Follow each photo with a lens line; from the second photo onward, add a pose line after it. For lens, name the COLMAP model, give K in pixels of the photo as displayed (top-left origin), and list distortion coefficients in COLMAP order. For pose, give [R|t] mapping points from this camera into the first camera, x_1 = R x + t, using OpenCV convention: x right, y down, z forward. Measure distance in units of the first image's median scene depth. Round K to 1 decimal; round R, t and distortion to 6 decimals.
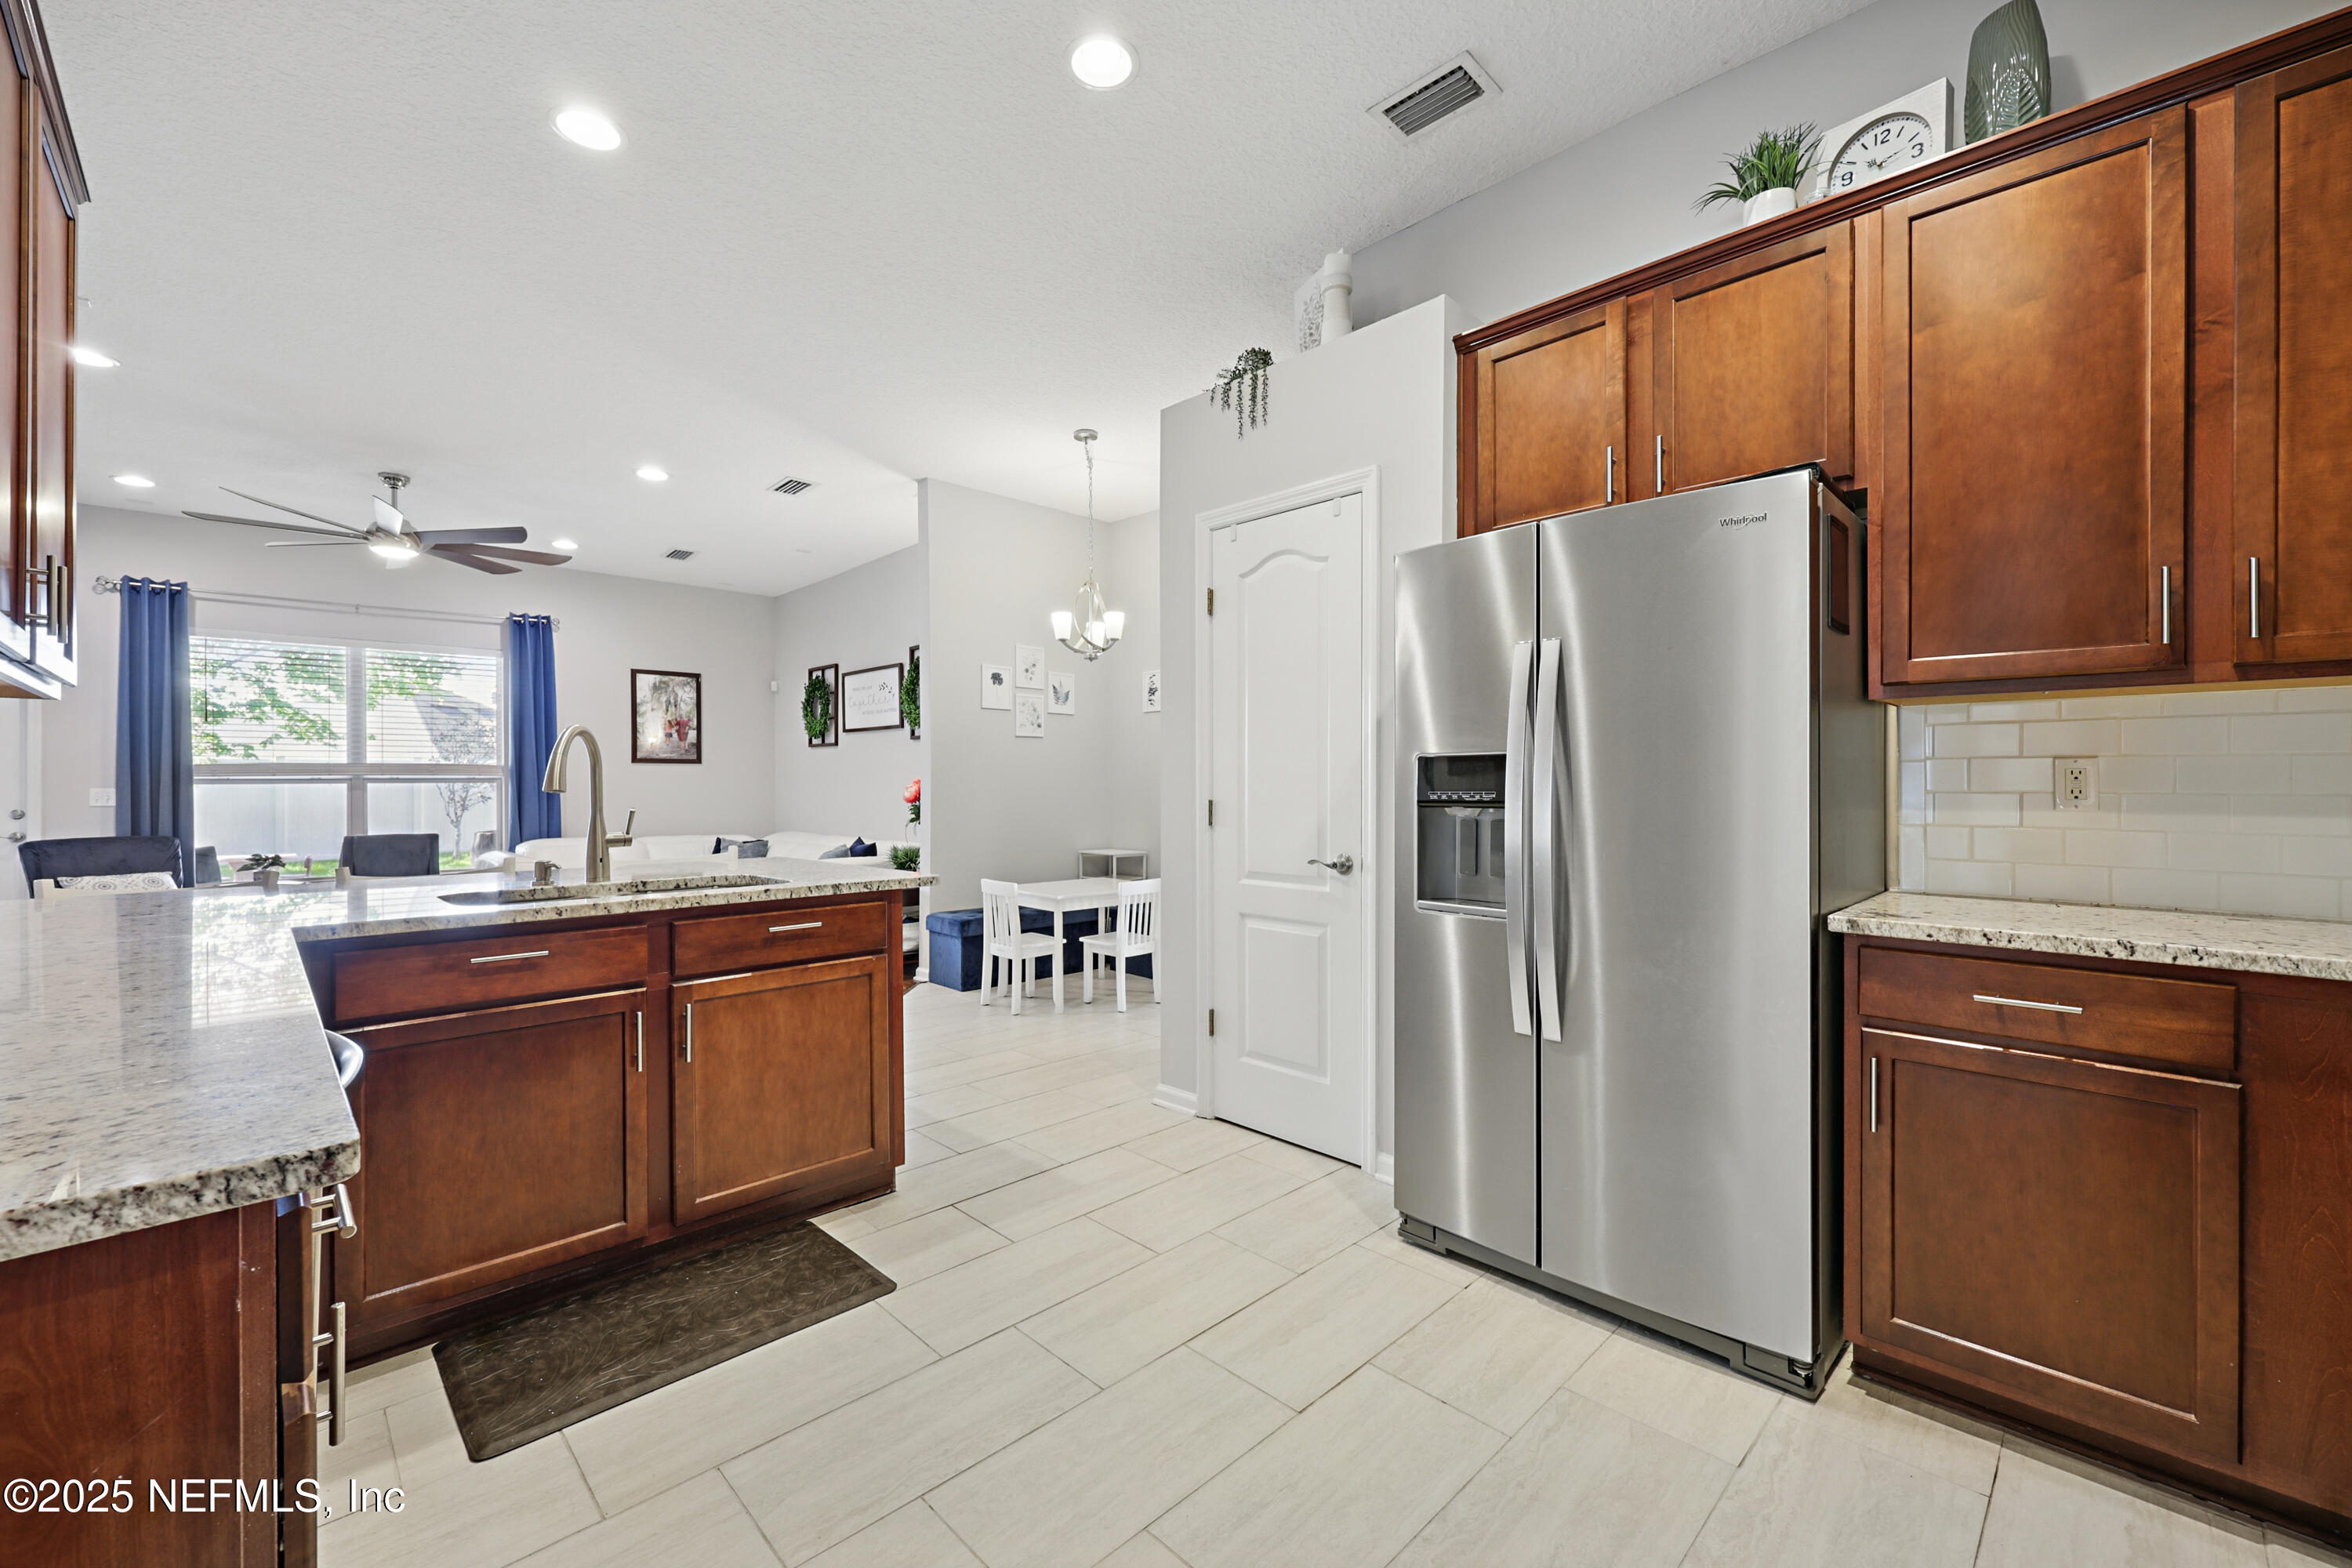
lens RADIAL K [[963.1, 0, 1162.1], [0, 963.1, 776.8], [0, 0, 1]] dist [0.001653, 0.000173]
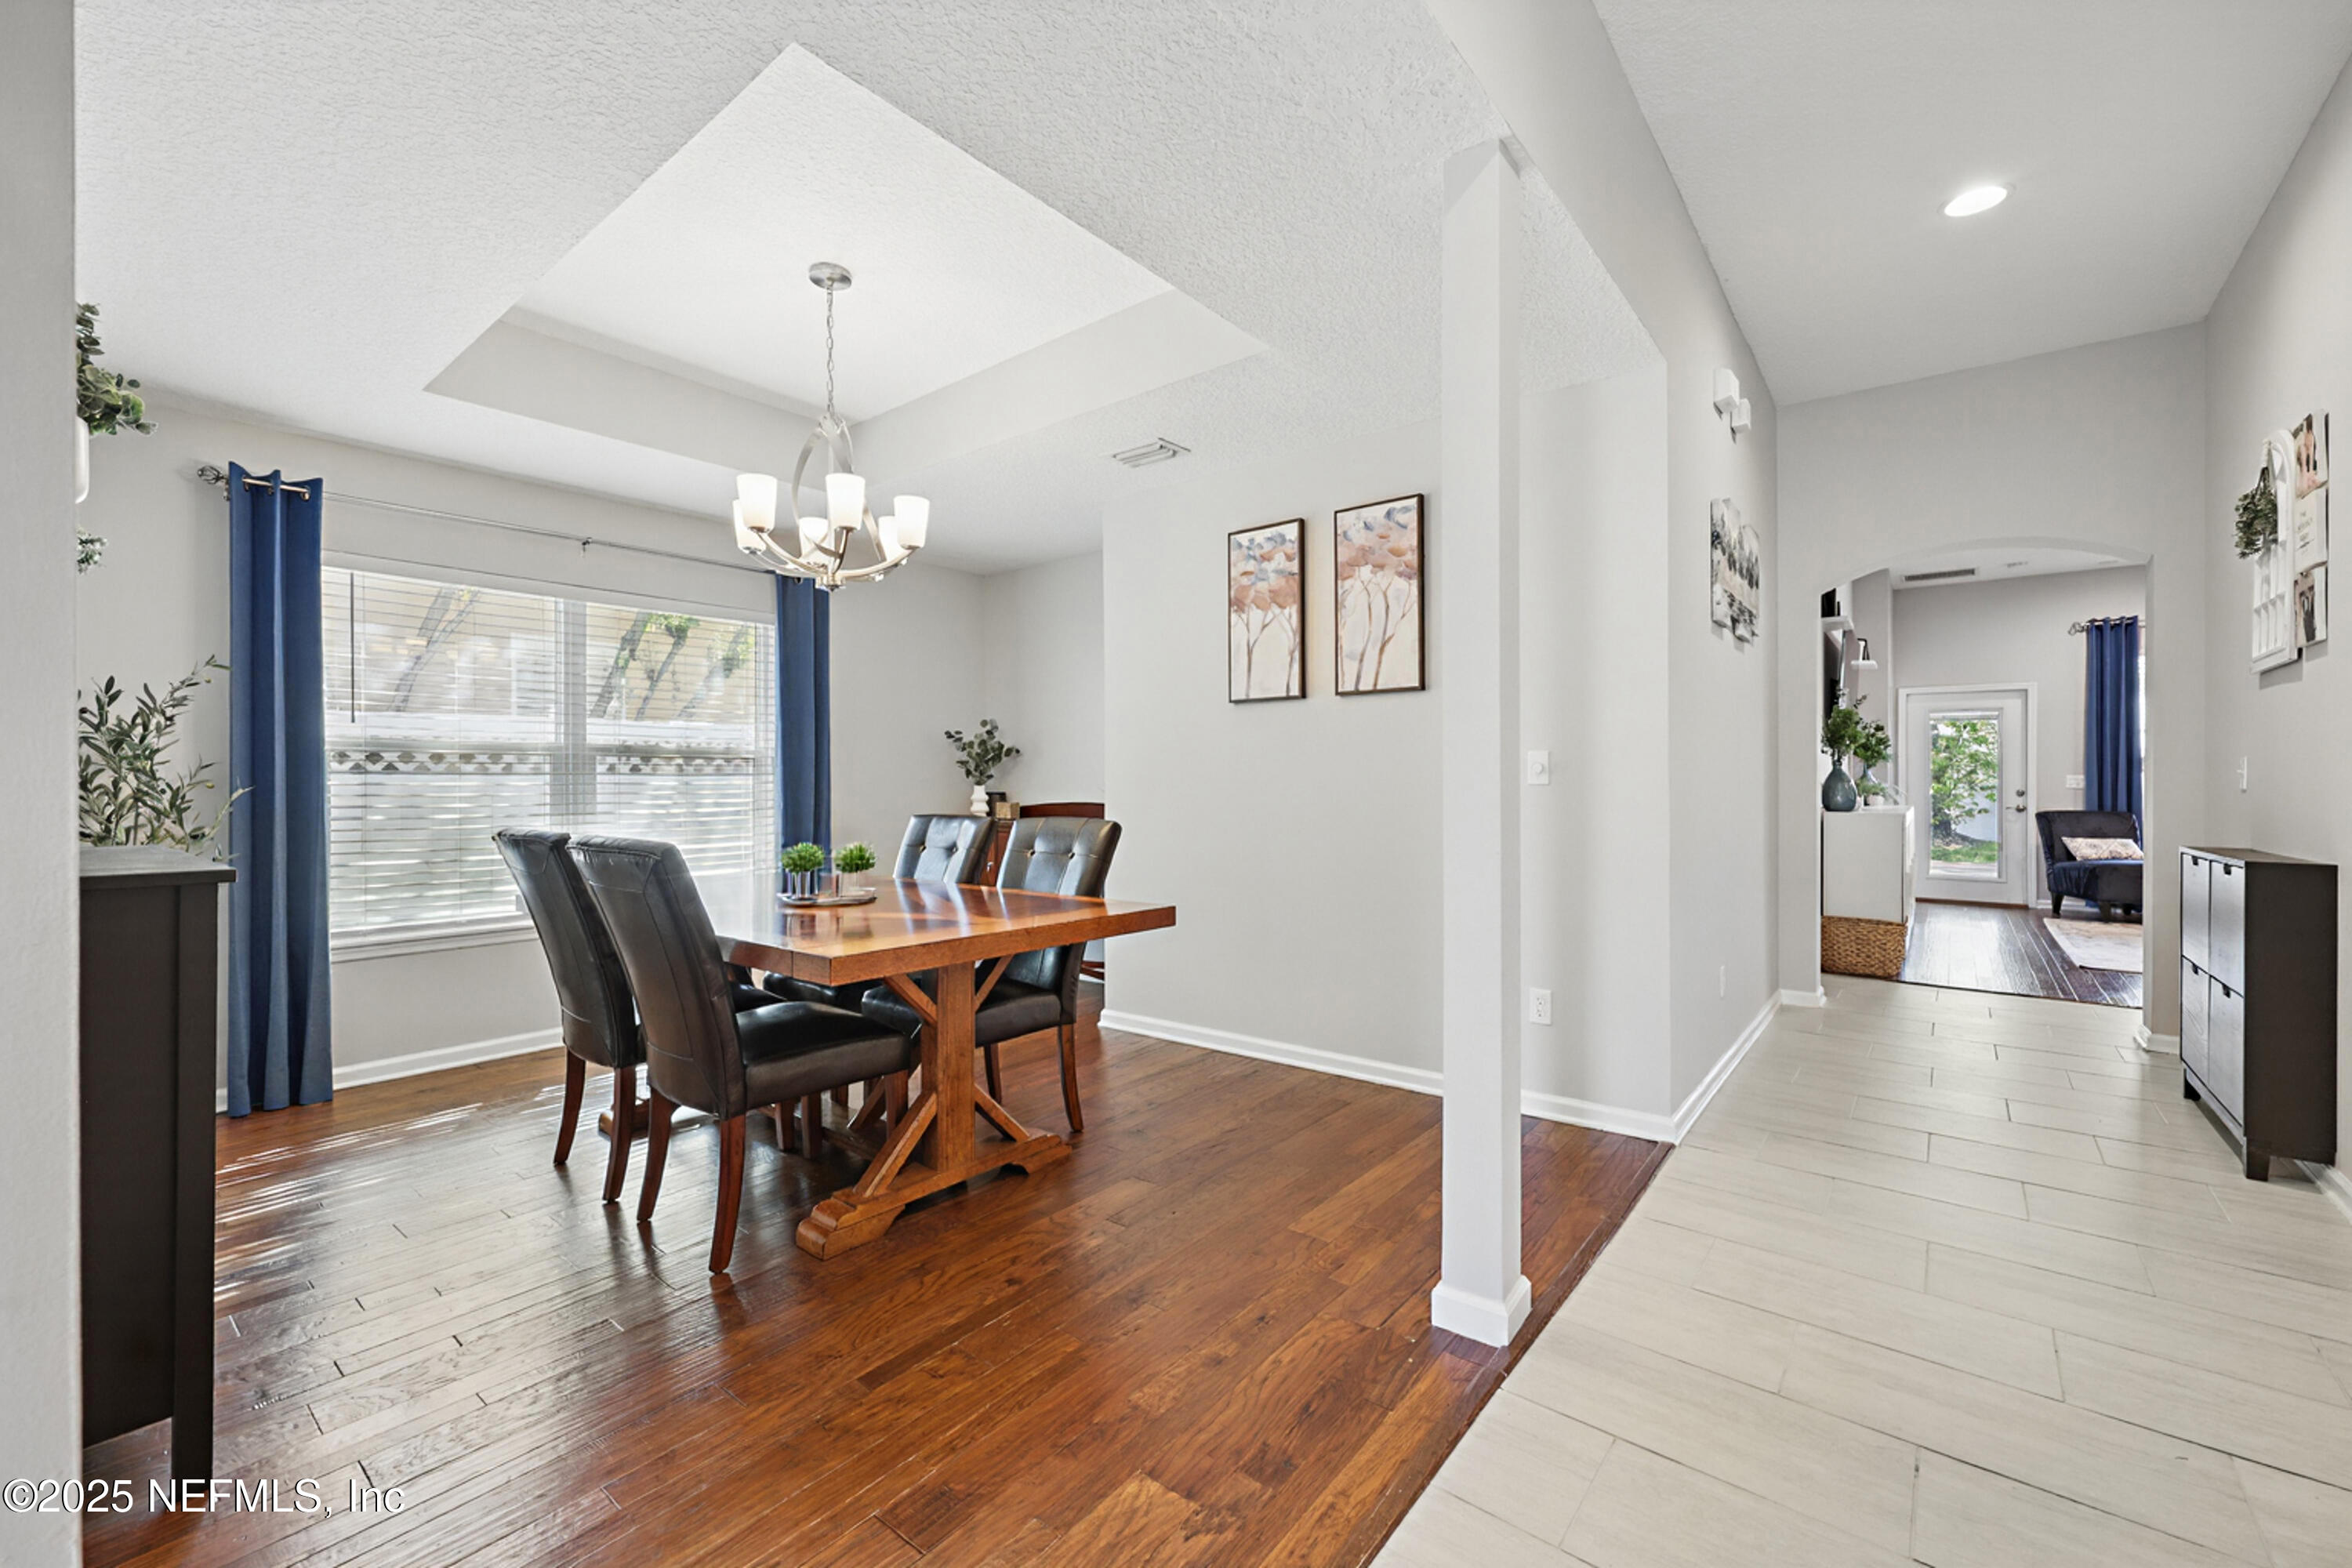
lens RADIAL K [[963.1, 0, 1173.9], [0, 963.1, 770.3], [0, 0, 1]] dist [0.001653, 0.000173]
pose [[0.137479, 0.001373, -0.990504, 0.097392], [0.003416, 0.999992, 0.001861, -0.002188], [0.990499, -0.003640, 0.137474, -0.477859]]
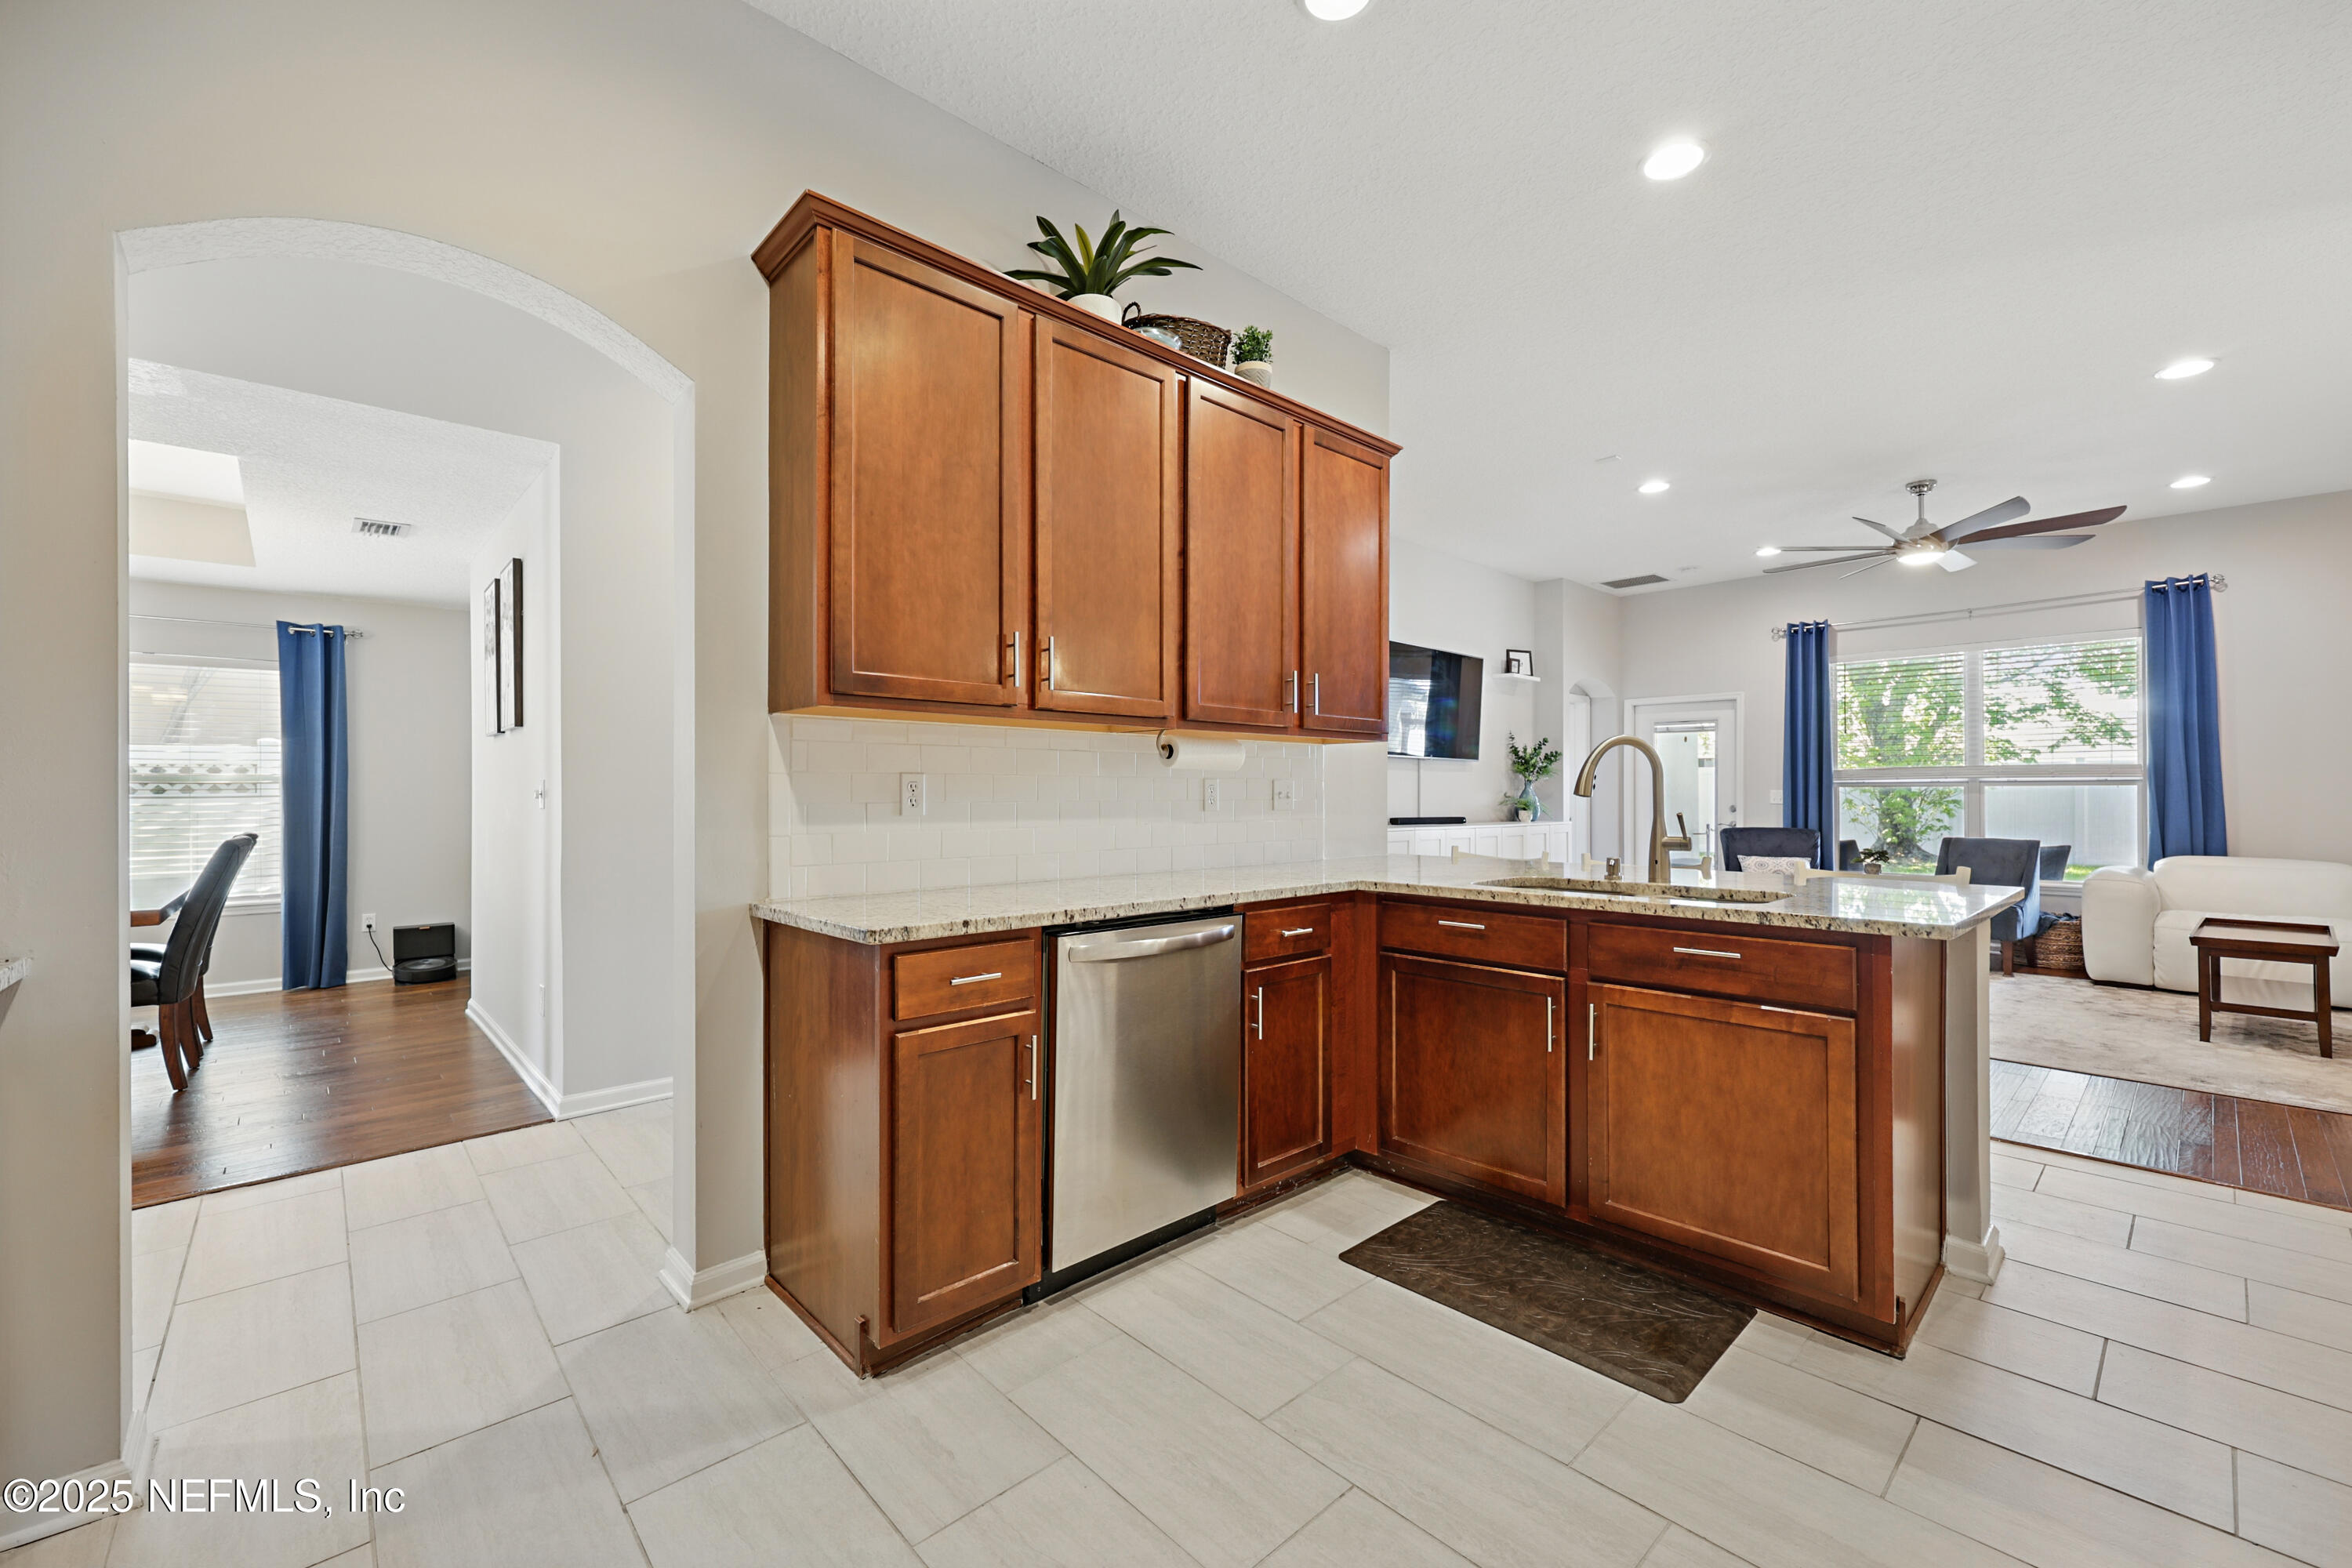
lens RADIAL K [[948.2, 0, 1186.9], [0, 948.2, 789.2], [0, 0, 1]] dist [0.007433, -0.001717]
pose [[-0.005534, 0.002432, -0.999982, 0.194956], [0.008949, 0.999957, 0.002383, 0.000318], [0.999945, -0.008936, -0.005555, 0.214892]]
